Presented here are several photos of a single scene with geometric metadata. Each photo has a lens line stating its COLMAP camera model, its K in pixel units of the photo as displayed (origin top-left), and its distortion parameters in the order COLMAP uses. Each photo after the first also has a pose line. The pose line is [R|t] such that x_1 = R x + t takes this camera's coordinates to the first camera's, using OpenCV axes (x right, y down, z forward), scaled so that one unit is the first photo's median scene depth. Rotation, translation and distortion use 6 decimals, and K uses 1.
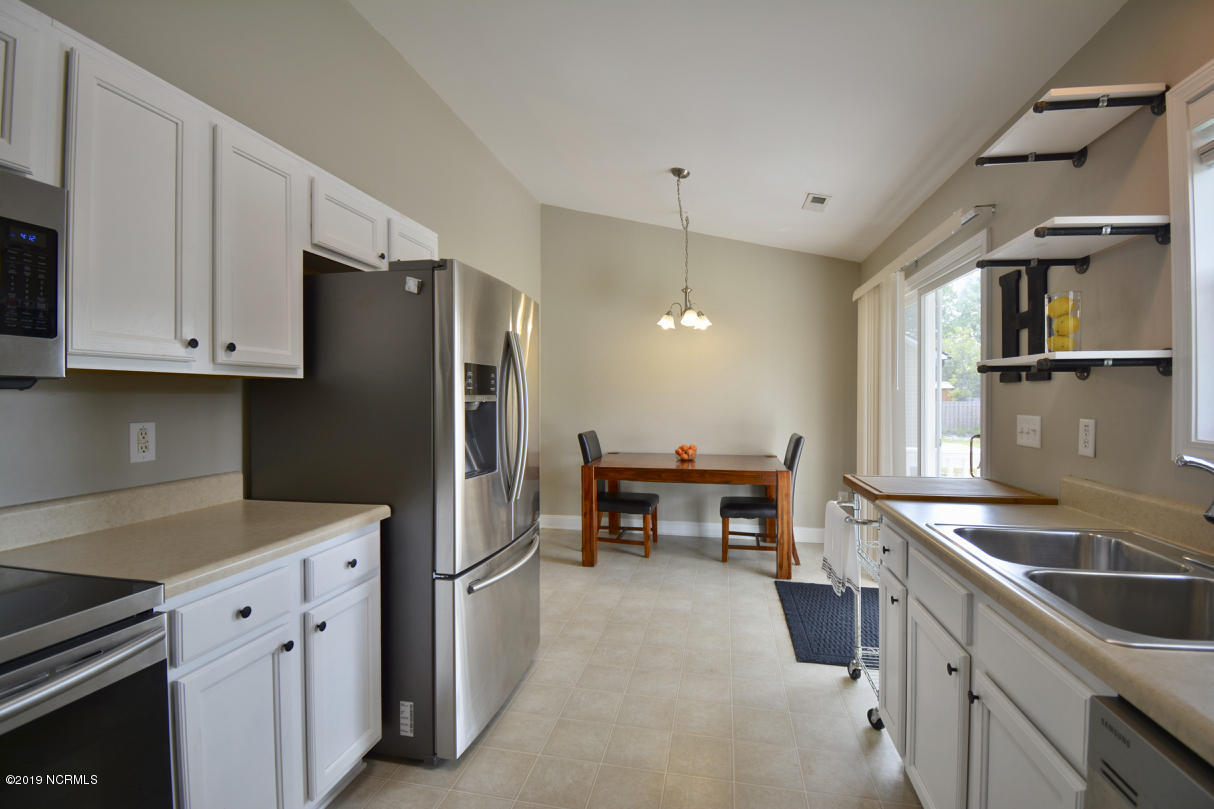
lens RADIAL K [[534.8, 0, 608.0], [0, 534.8, 399.3], [0, 0, 1]] dist [0.016530, -0.020979]
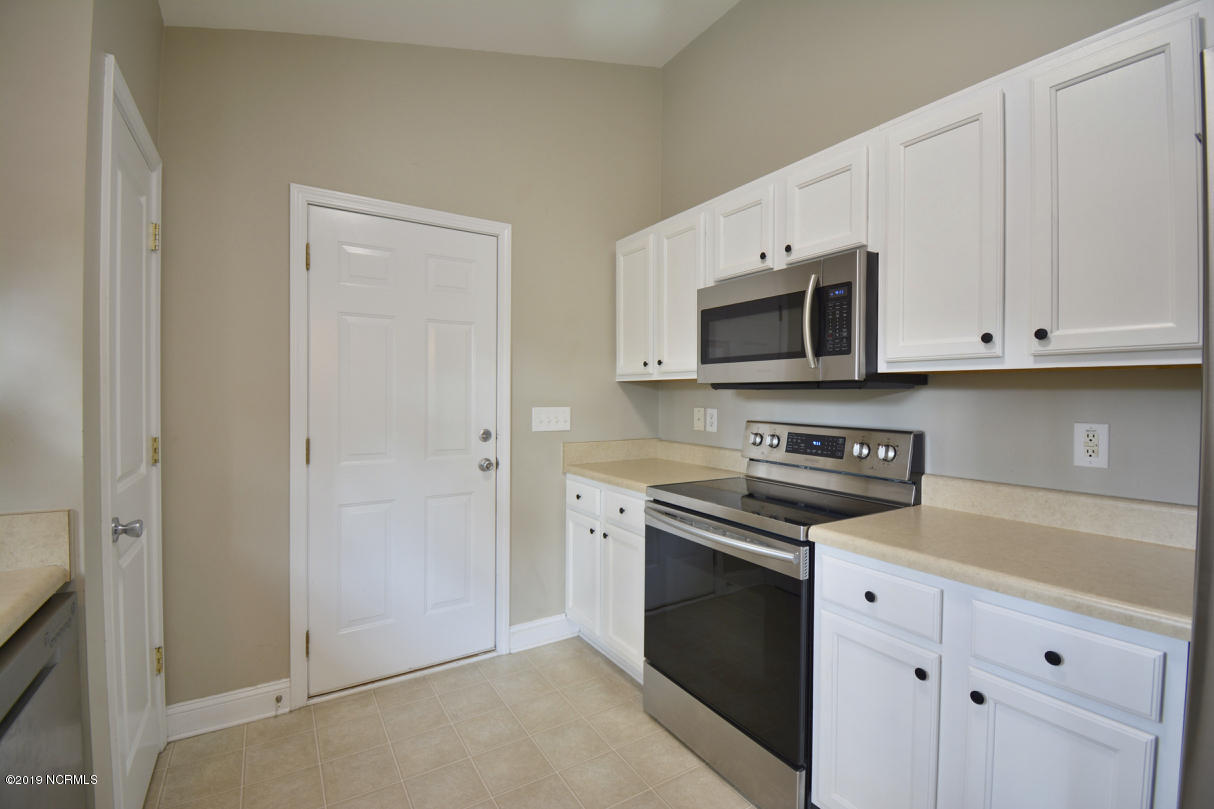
lens RADIAL K [[534.8, 0, 608.0], [0, 534.8, 399.3], [0, 0, 1]] dist [0.016530, -0.020979]
pose [[-0.716251, 0.003498, -0.697834, 0.310237], [-0.010197, 0.999828, 0.015477, -0.002388], [0.697768, 0.018201, -0.716092, 0.995022]]
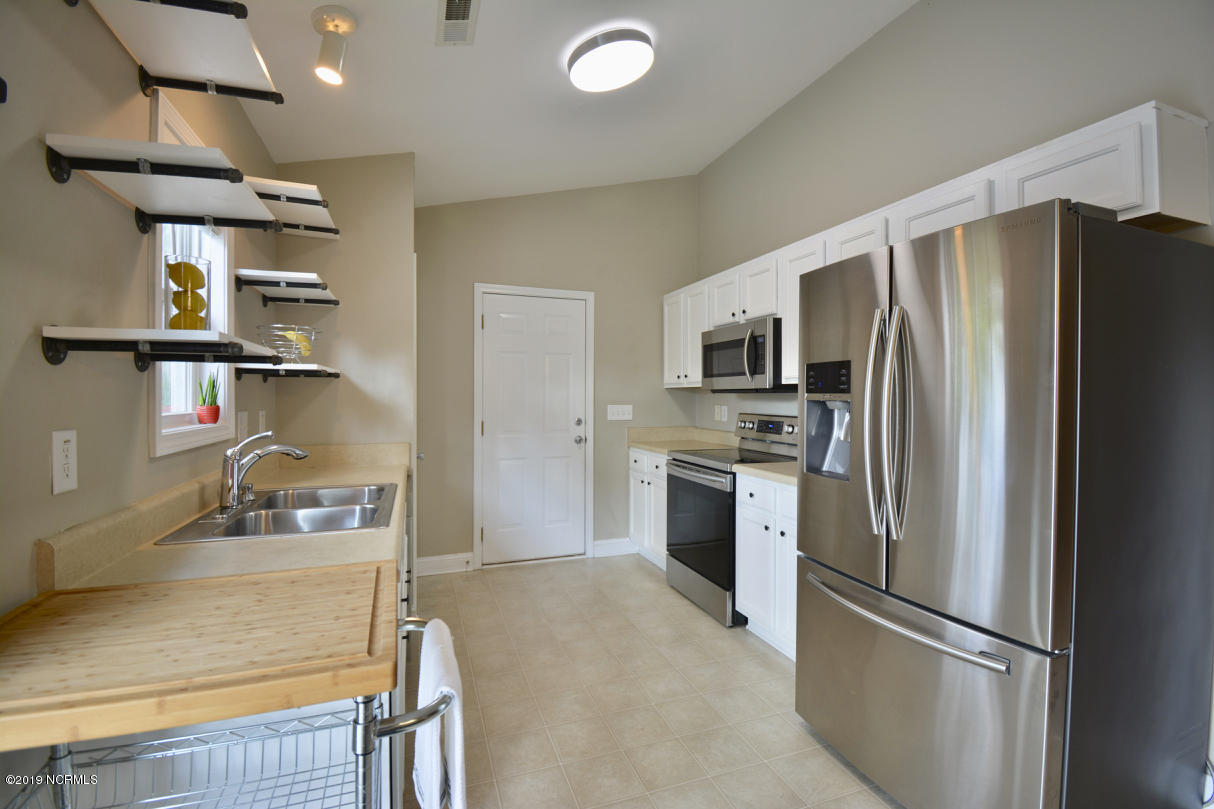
lens RADIAL K [[534.8, 0, 608.0], [0, 534.8, 399.3], [0, 0, 1]] dist [0.016530, -0.020979]
pose [[-0.846244, 0.001868, -0.532792, 0.686655], [-0.005275, 0.999915, 0.011883, -0.007946], [0.532769, 0.012867, -0.846163, 1.795464]]
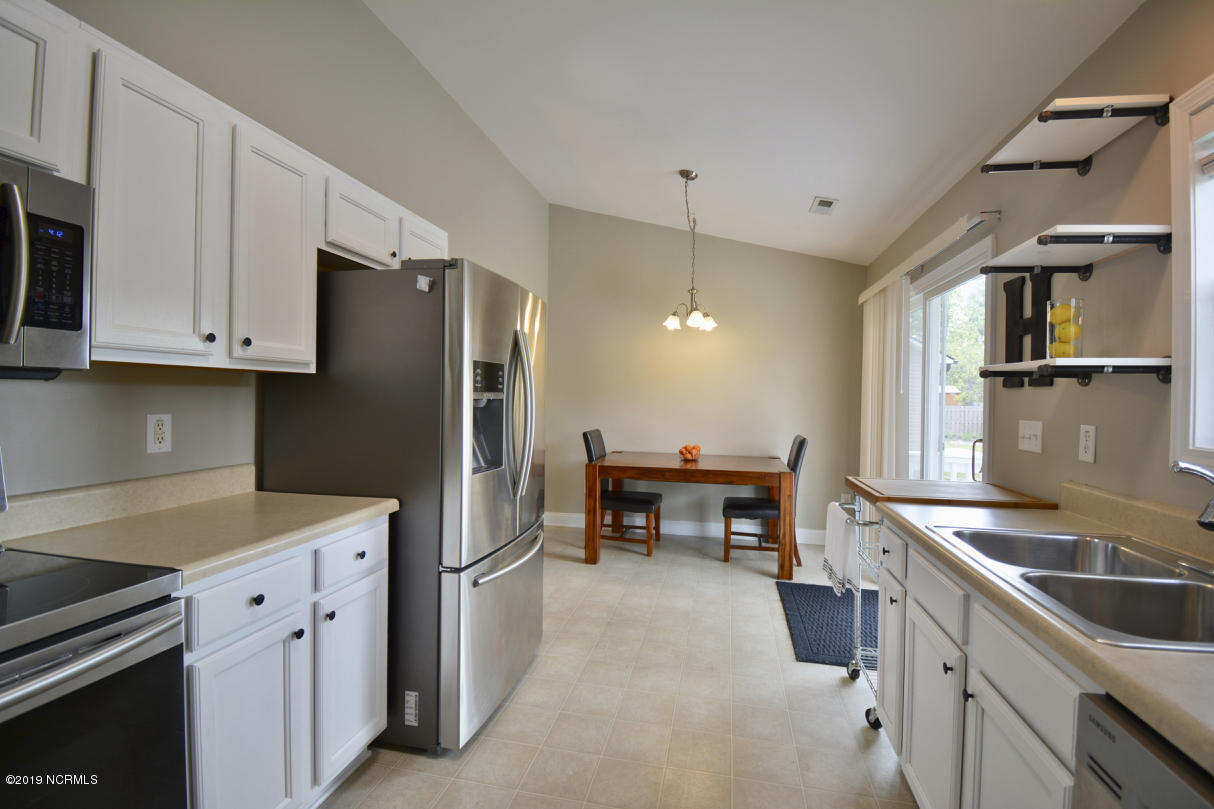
lens RADIAL K [[534.8, 0, 608.0], [0, 534.8, 399.3], [0, 0, 1]] dist [0.016530, -0.020979]
pose [[0.999851, 0.015145, -0.008269, -0.002321], [-0.015132, 0.999884, 0.001560, 0.000418], [0.008292, -0.001435, 0.999965, -0.017054]]
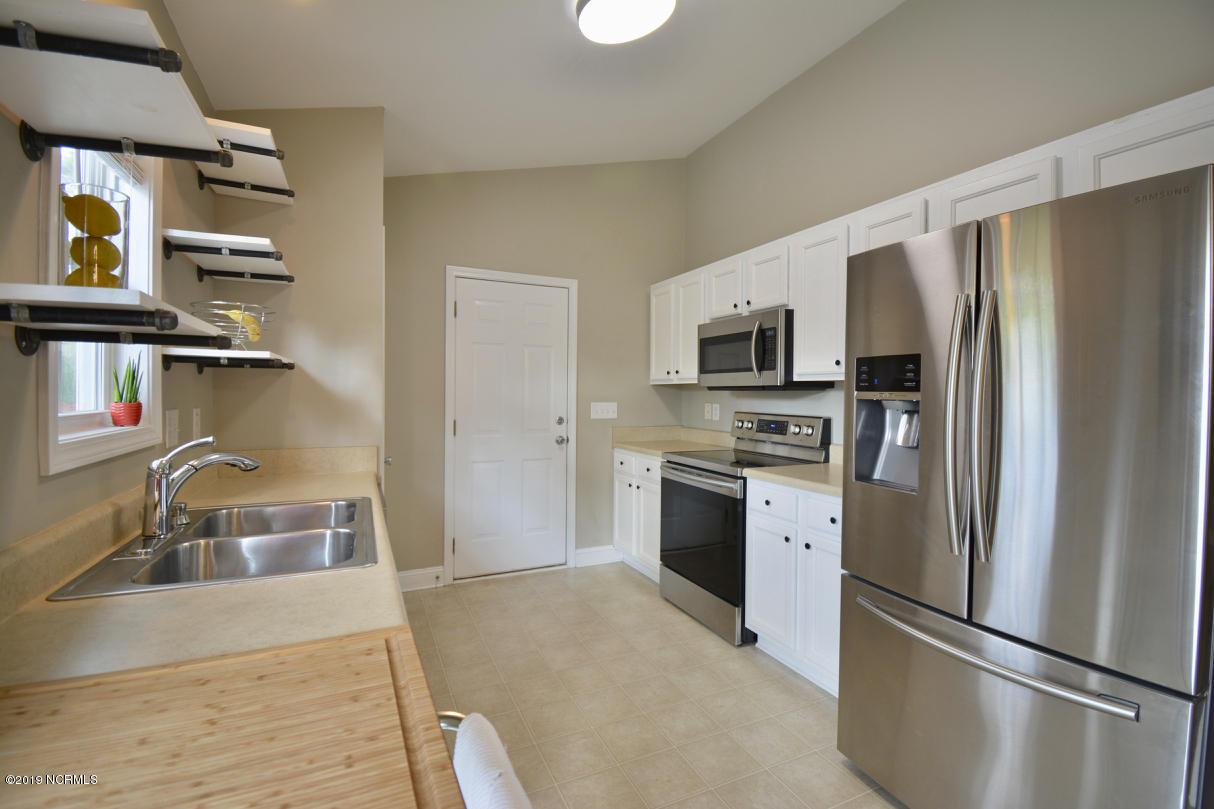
lens RADIAL K [[534.8, 0, 608.0], [0, 534.8, 399.3], [0, 0, 1]] dist [0.016530, -0.020979]
pose [[-0.794858, 0.001236, -0.606794, 0.700848], [-0.011926, 0.999773, 0.017659, -0.006805], [0.606678, 0.021273, -0.794663, 1.571189]]
